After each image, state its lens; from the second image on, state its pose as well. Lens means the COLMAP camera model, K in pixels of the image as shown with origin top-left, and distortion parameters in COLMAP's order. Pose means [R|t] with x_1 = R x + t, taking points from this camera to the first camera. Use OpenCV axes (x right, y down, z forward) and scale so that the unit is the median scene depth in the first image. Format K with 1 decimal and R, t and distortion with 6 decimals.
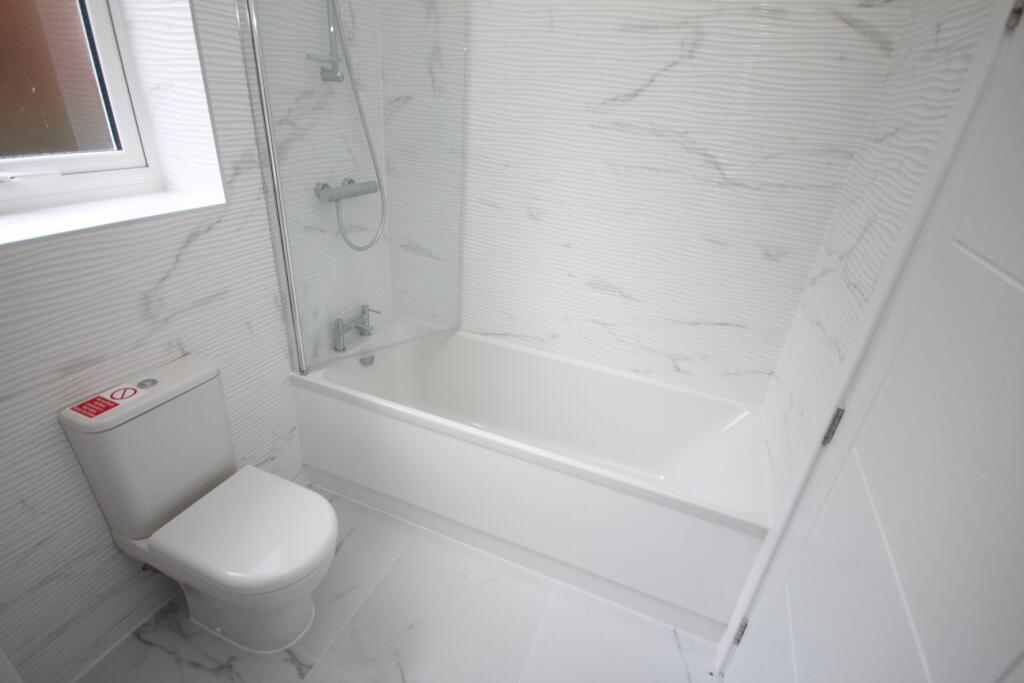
lens RADIAL K [[514.6, 0, 510.7], [0, 514.6, 346.7], [0, 0, 1]] dist [0.000062, 0.007111]
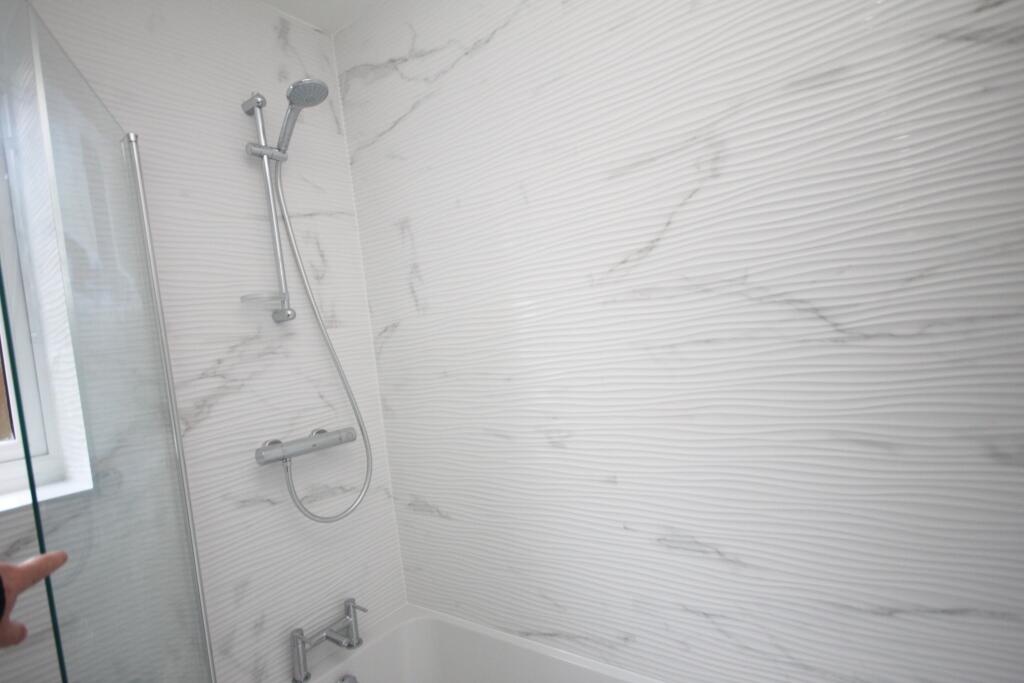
lens RADIAL K [[514.6, 0, 510.7], [0, 514.6, 346.7], [0, 0, 1]] dist [0.000062, 0.007111]
pose [[0.947196, -0.190328, -0.258060, 0.198909], [0.061175, 0.897268, -0.437227, -0.080385], [0.314765, 0.398353, 0.861532, 0.376379]]
